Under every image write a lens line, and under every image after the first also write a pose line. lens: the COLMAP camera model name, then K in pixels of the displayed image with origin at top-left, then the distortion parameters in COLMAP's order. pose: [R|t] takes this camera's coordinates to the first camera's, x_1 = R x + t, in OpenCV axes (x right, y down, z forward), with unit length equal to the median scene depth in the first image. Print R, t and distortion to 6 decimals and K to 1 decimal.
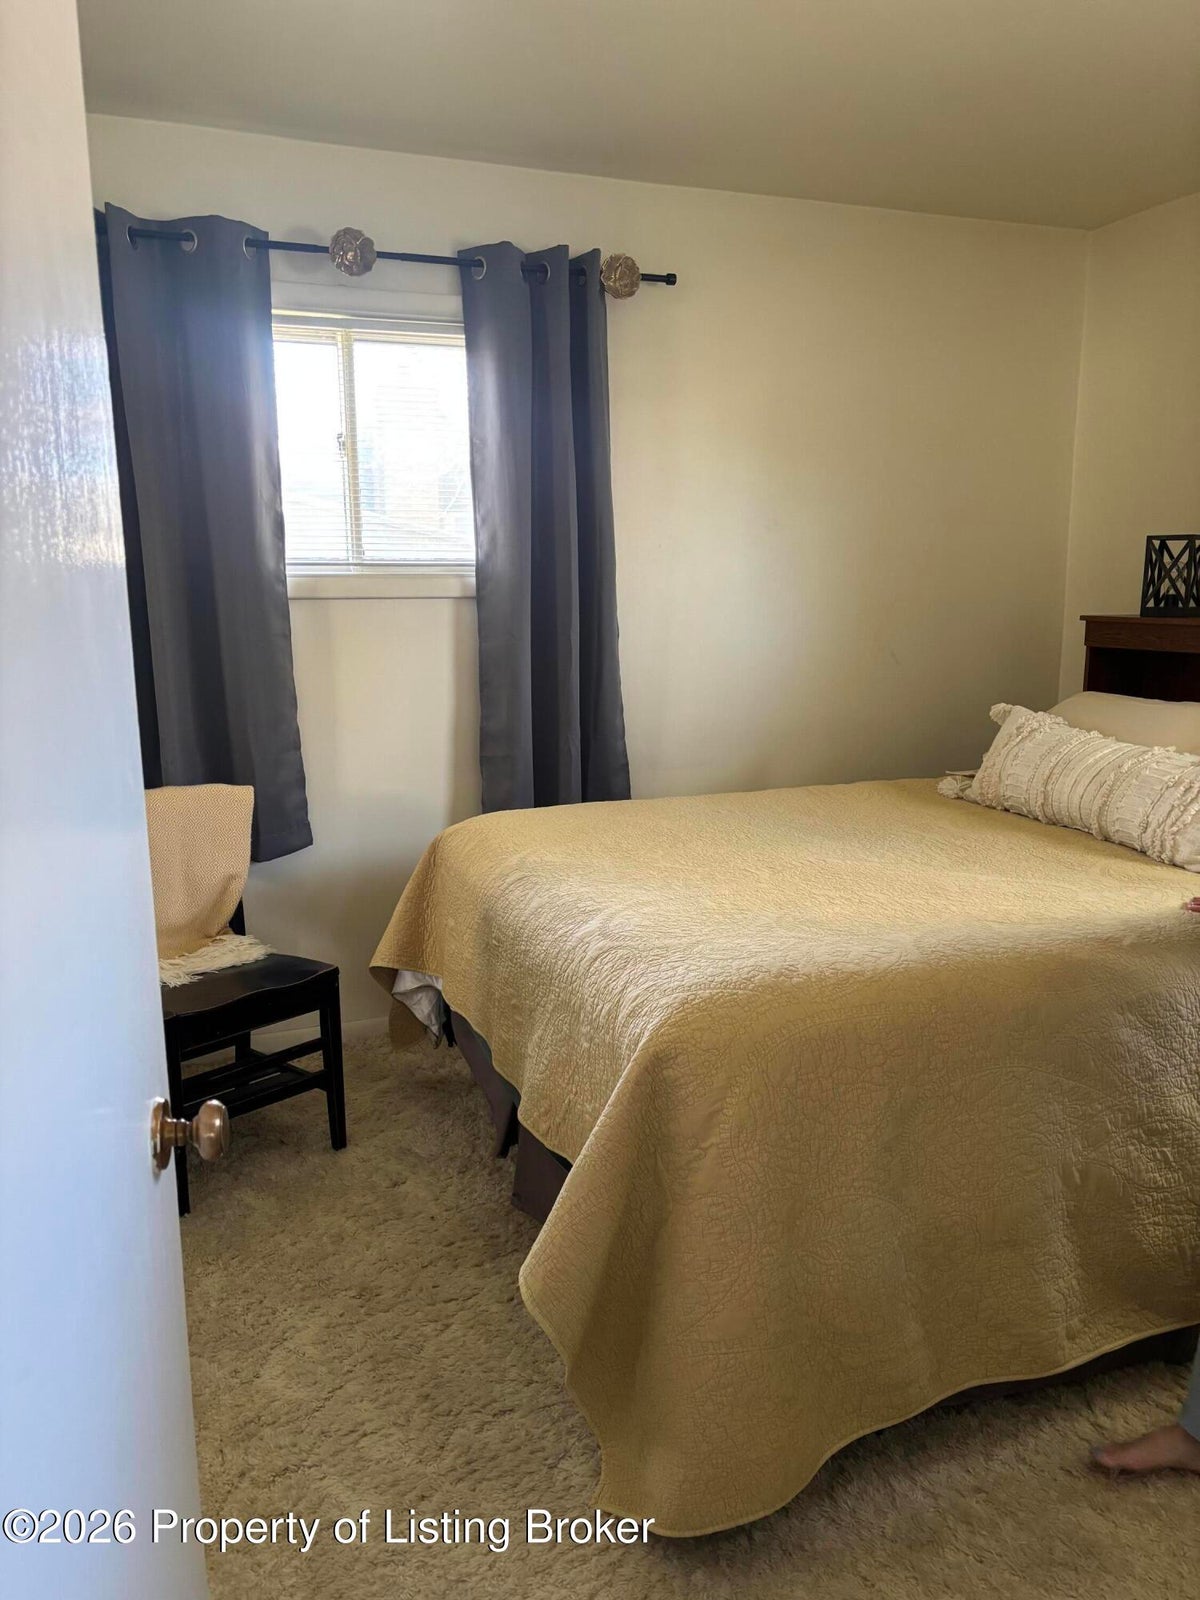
lens RADIAL K [[1226.9, 0, 600.0], [0, 1226.9, 800.0], [0, 0, 1]] dist [0.055939, -0.064413]
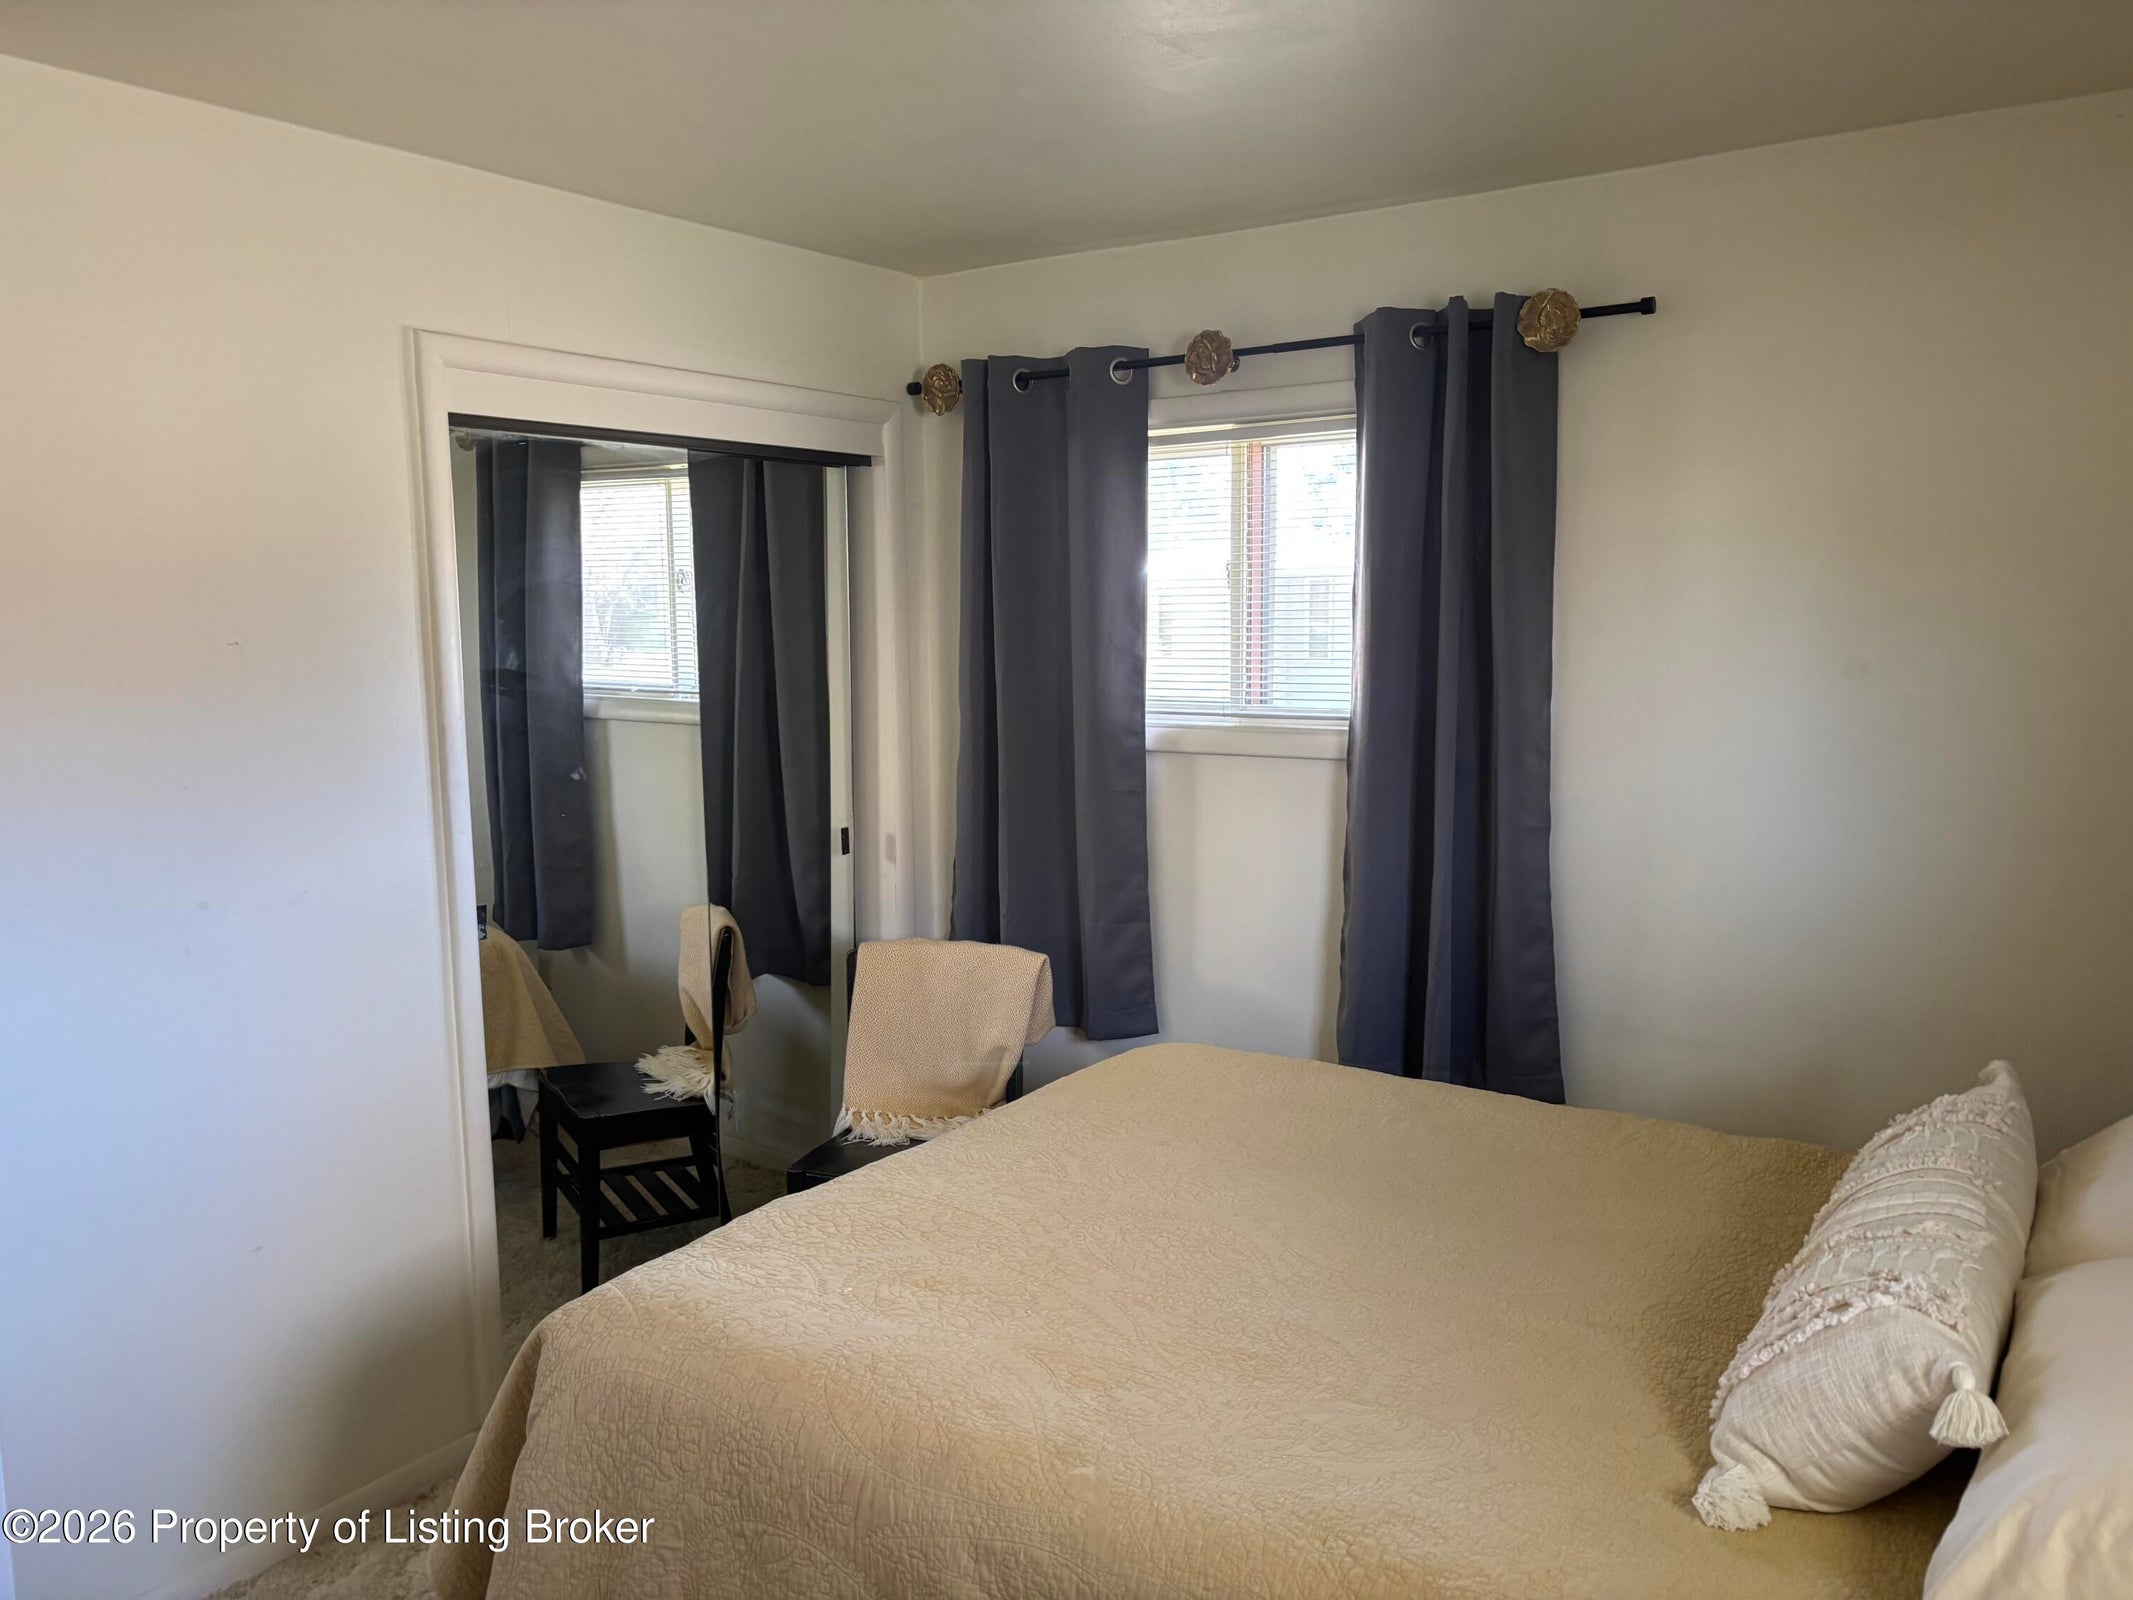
lens RADIAL K [[1635.6, 0, 1066.5], [0, 1635.6, 800.0], [0, 0, 1]] dist [0.055939, -0.064413]
pose [[0.561956, 0.103045, -0.820724, 0.671187], [-0.134105, 0.990433, 0.032530, -0.157966], [0.816224, 0.091783, 0.570398, 0.290358]]
